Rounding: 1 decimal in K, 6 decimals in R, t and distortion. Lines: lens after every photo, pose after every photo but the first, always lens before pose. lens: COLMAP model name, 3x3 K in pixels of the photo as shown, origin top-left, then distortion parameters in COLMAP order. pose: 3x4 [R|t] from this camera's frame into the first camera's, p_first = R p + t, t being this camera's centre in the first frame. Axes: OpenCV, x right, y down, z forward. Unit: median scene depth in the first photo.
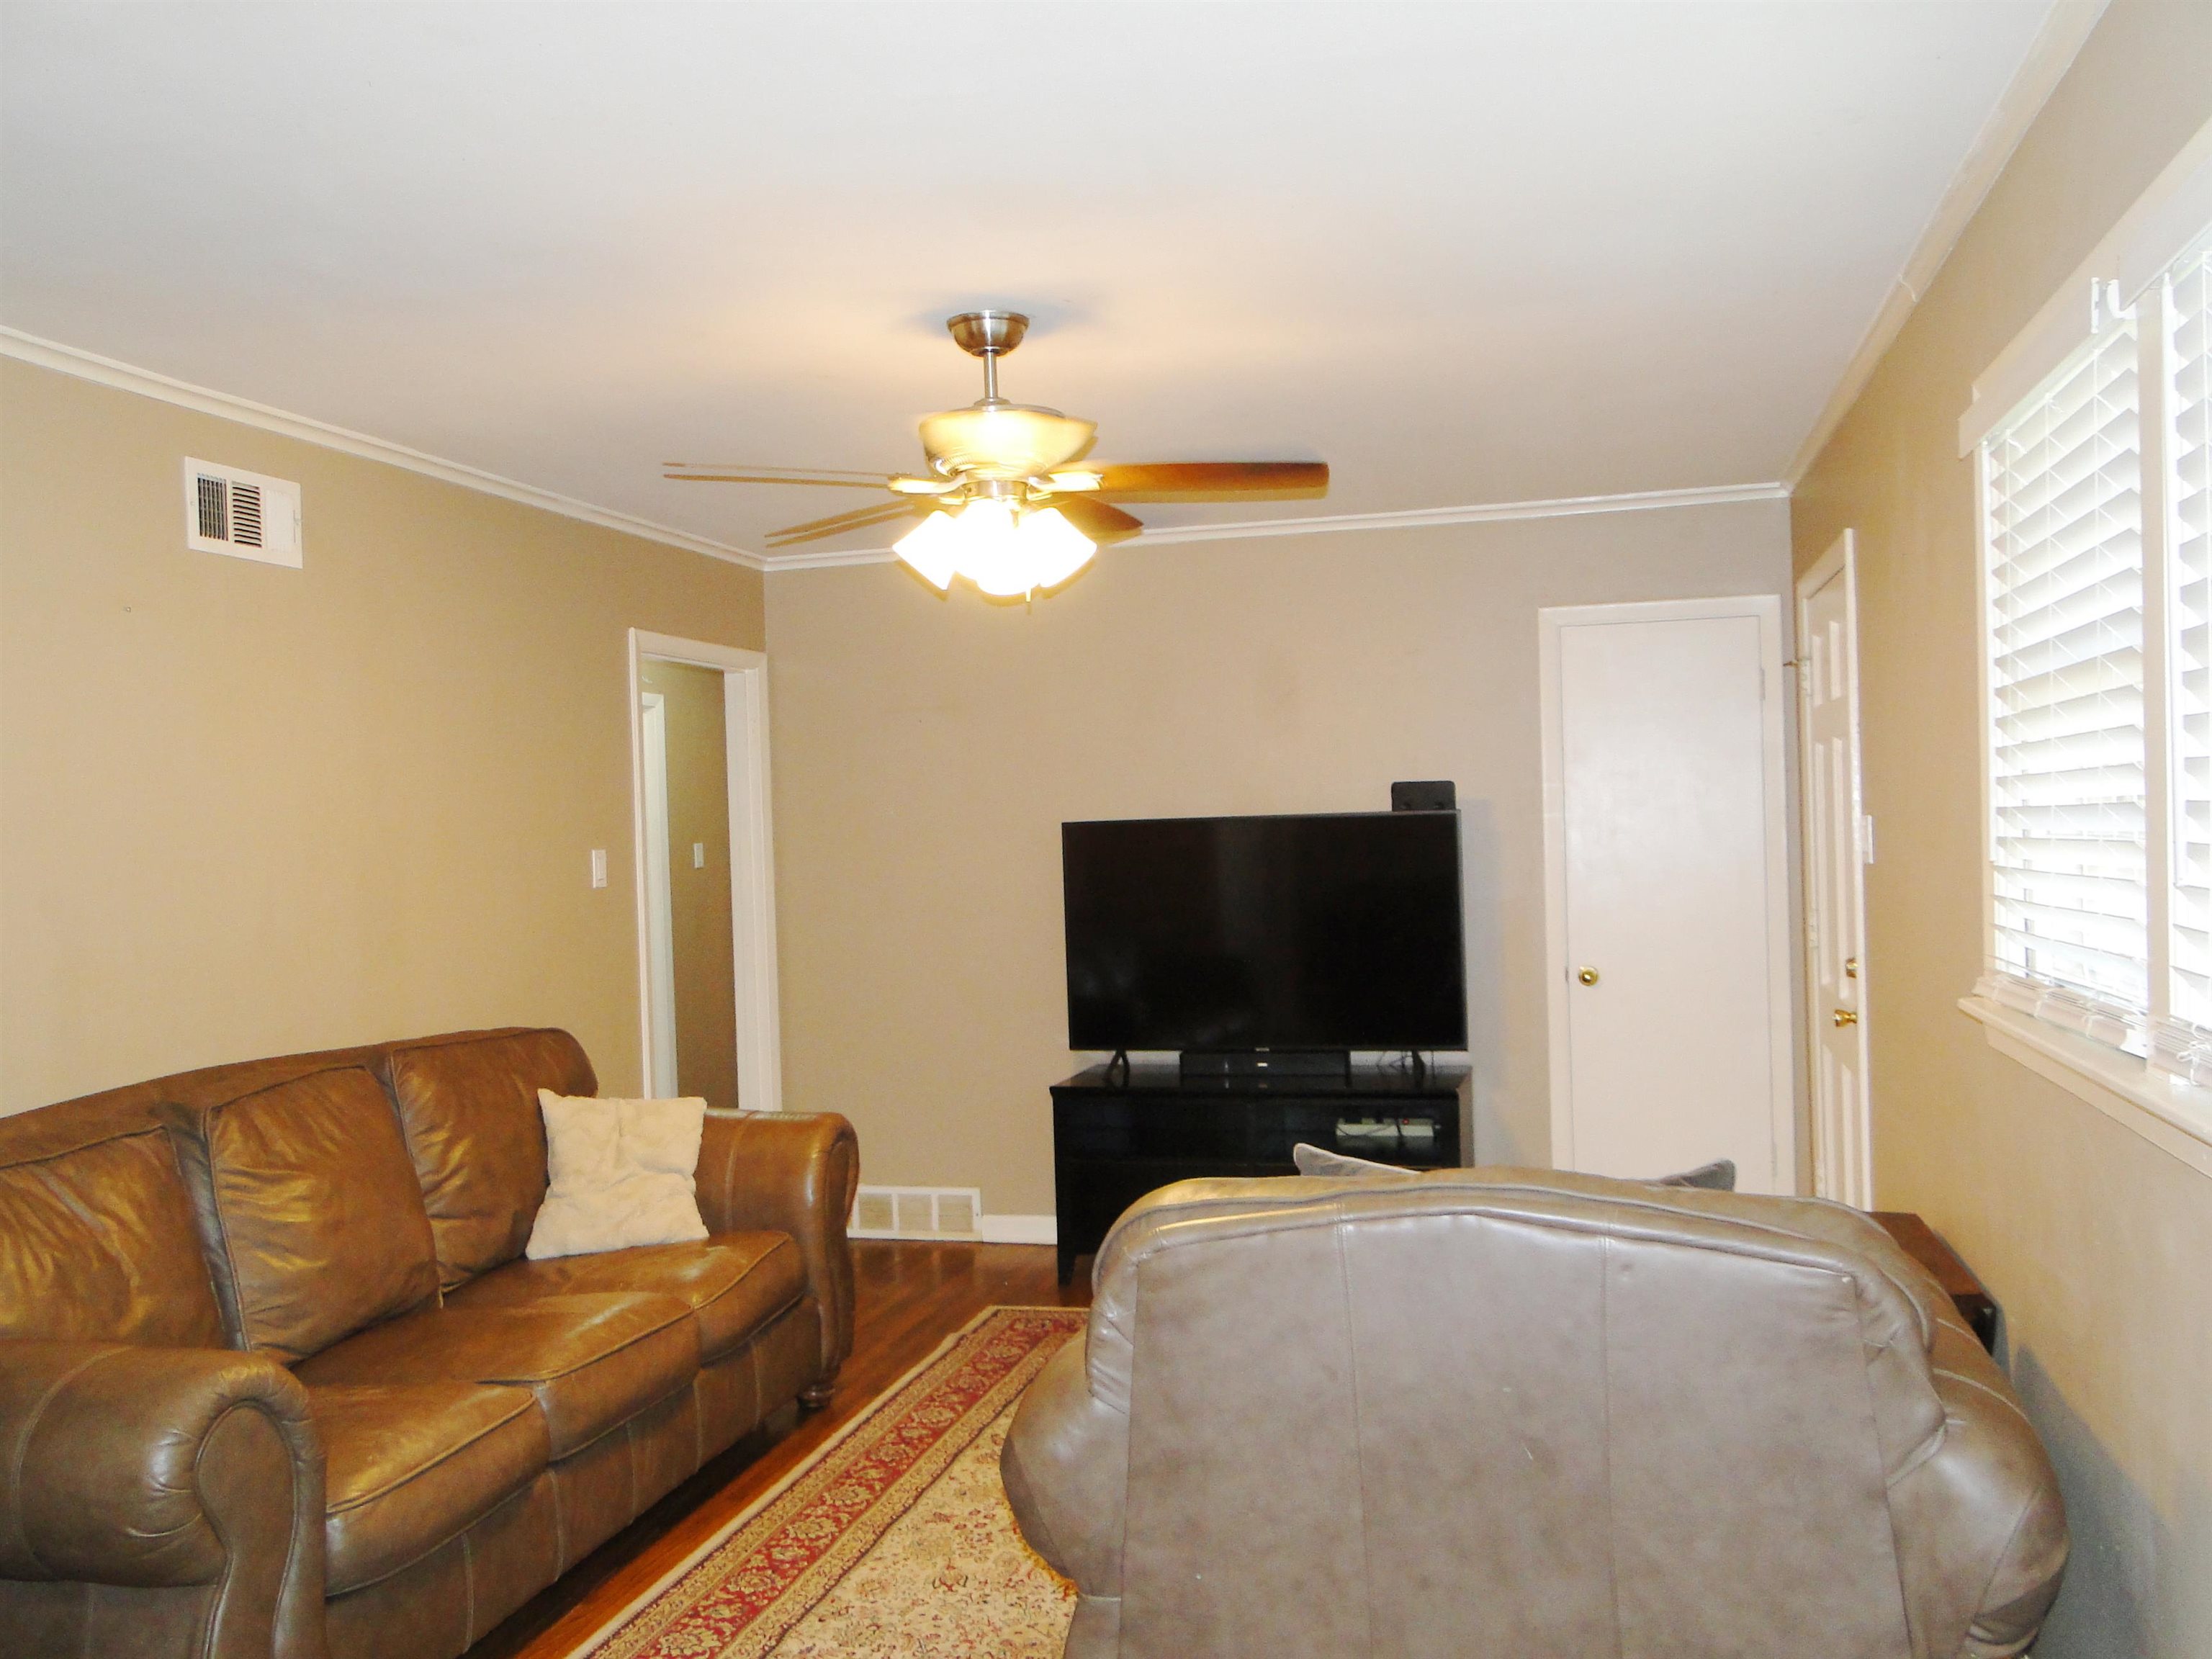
lens RADIAL K [[1808.8, 0, 1105.9], [0, 1808.8, 863.9], [0, 0, 1]] dist [0.044669, -0.037588]
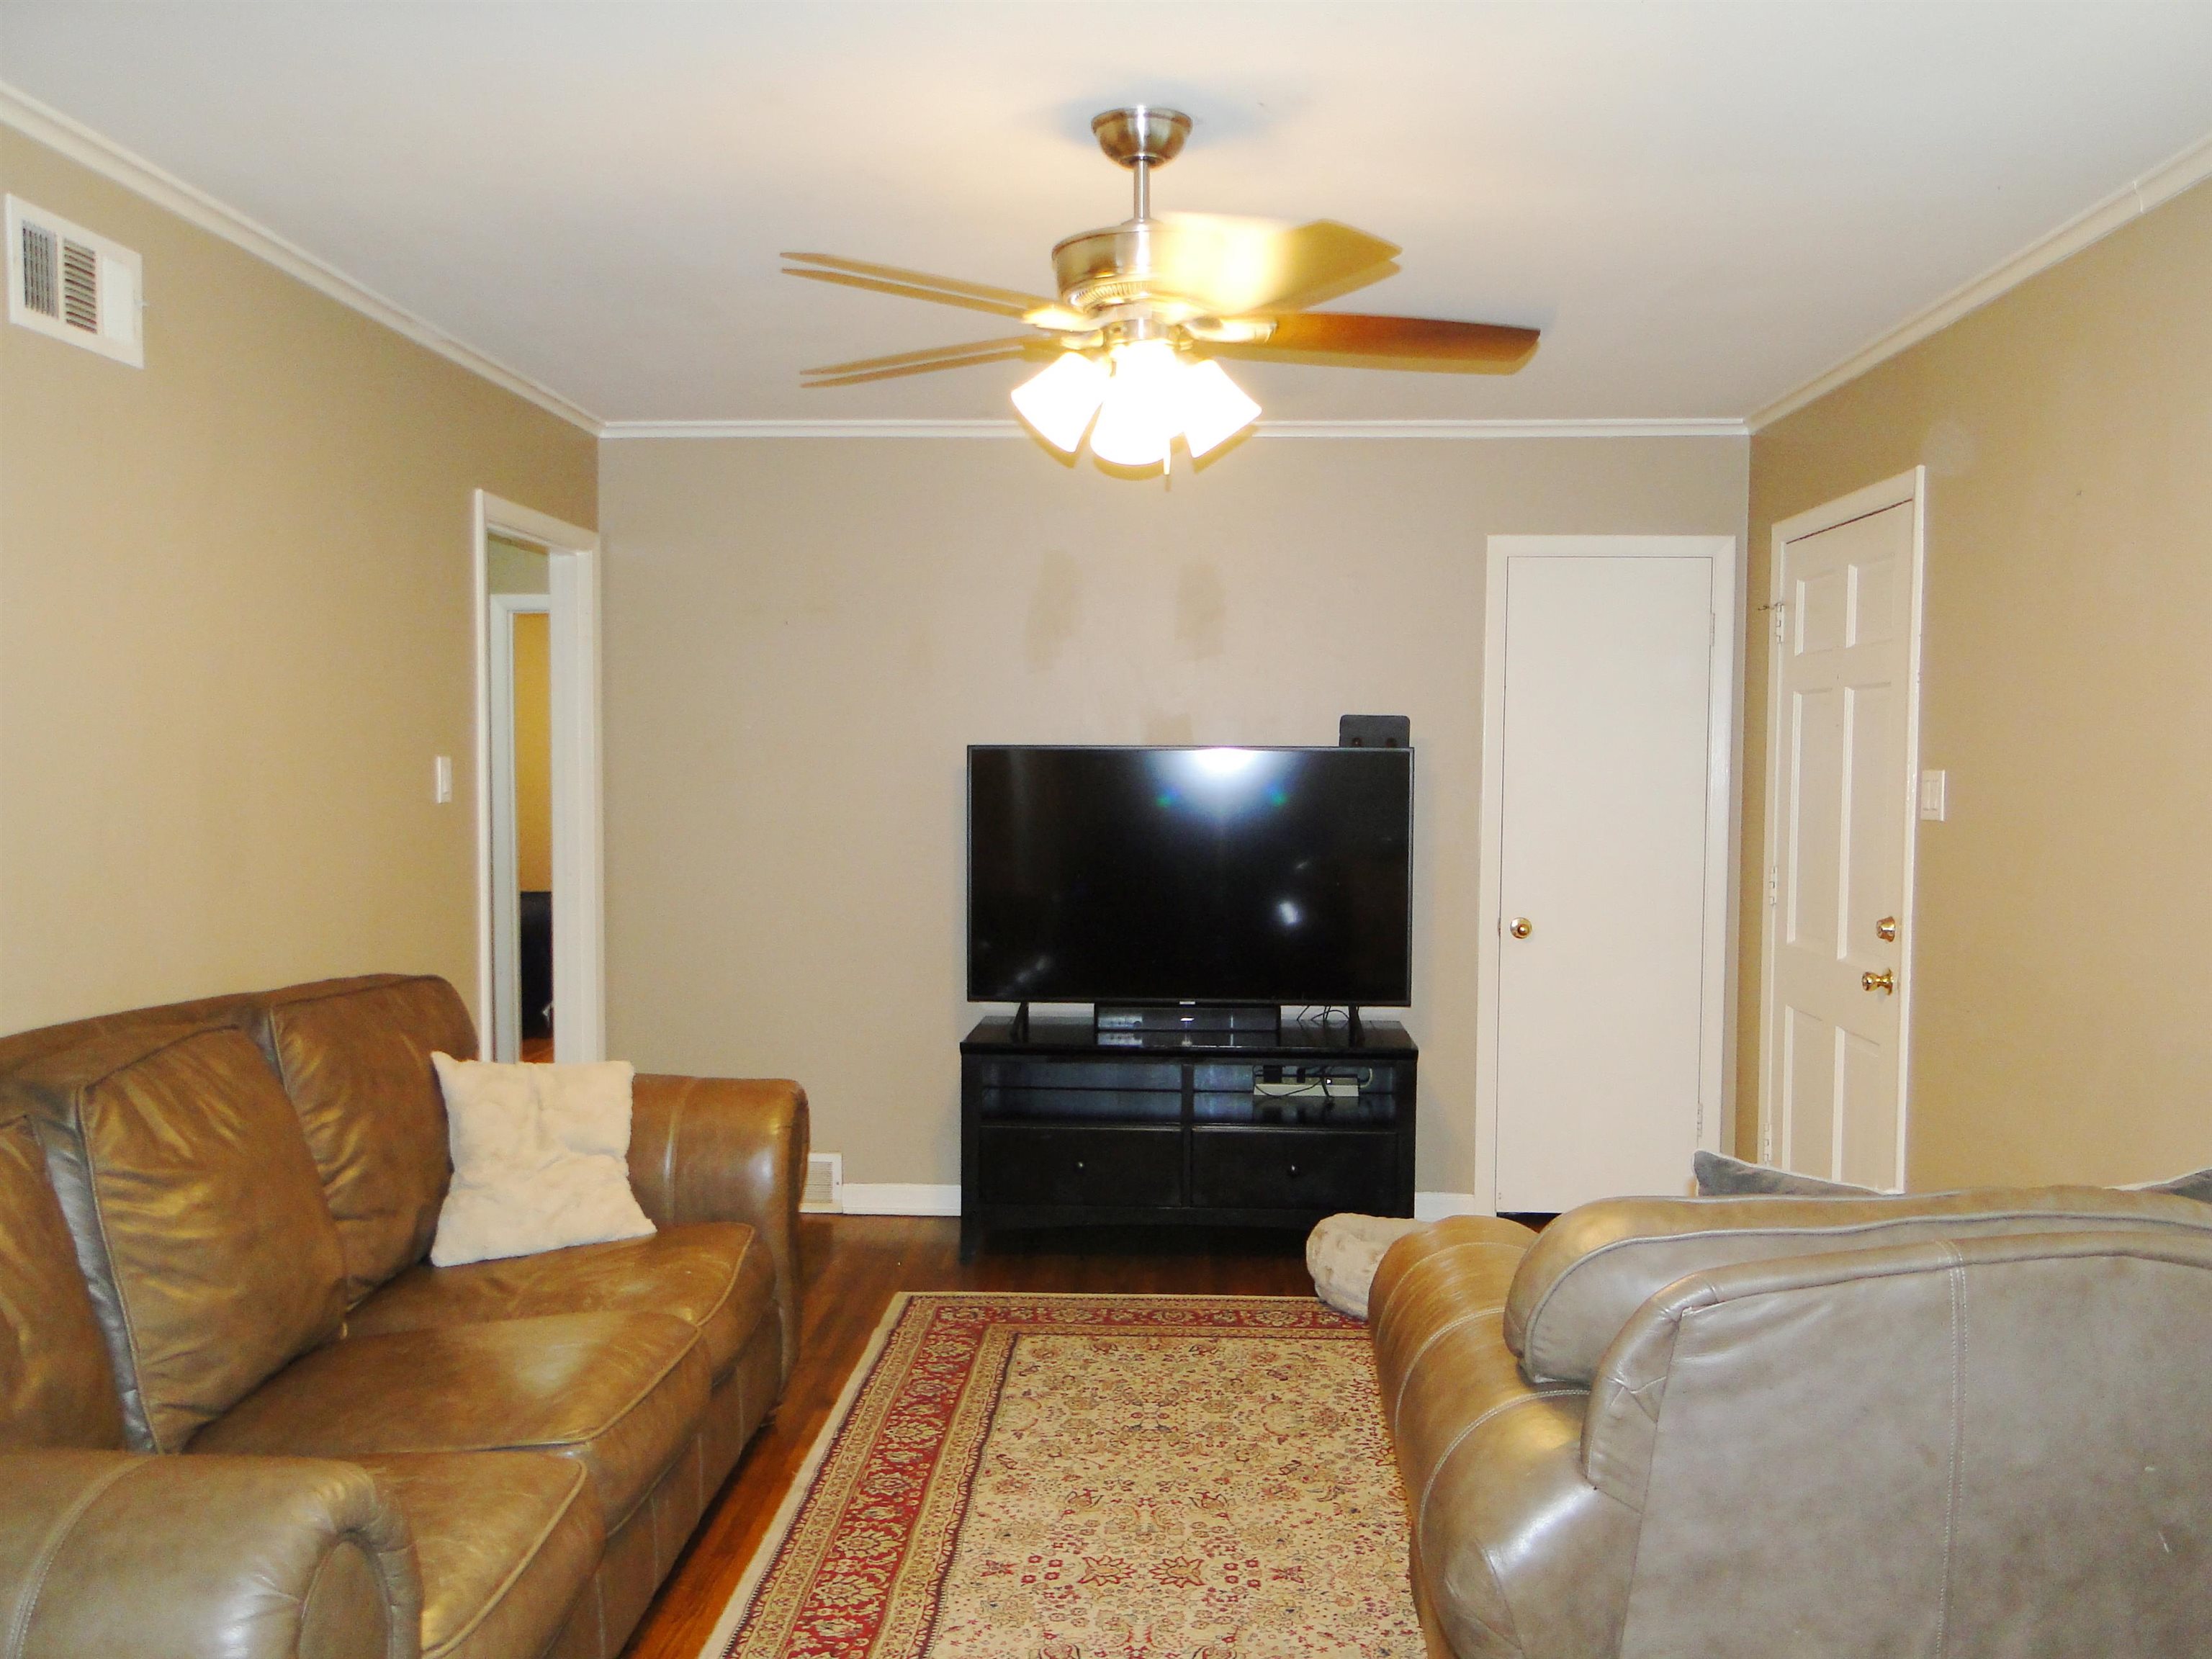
lens RADIAL K [[1808.8, 0, 1105.9], [0, 1808.8, 863.9], [0, 0, 1]] dist [0.044669, -0.037588]
pose [[0.975877, 0.024368, 0.216957, -0.213455], [-0.032100, 0.998966, 0.032187, 0.006191], [-0.215949, -0.038375, 0.975650, 0.168857]]
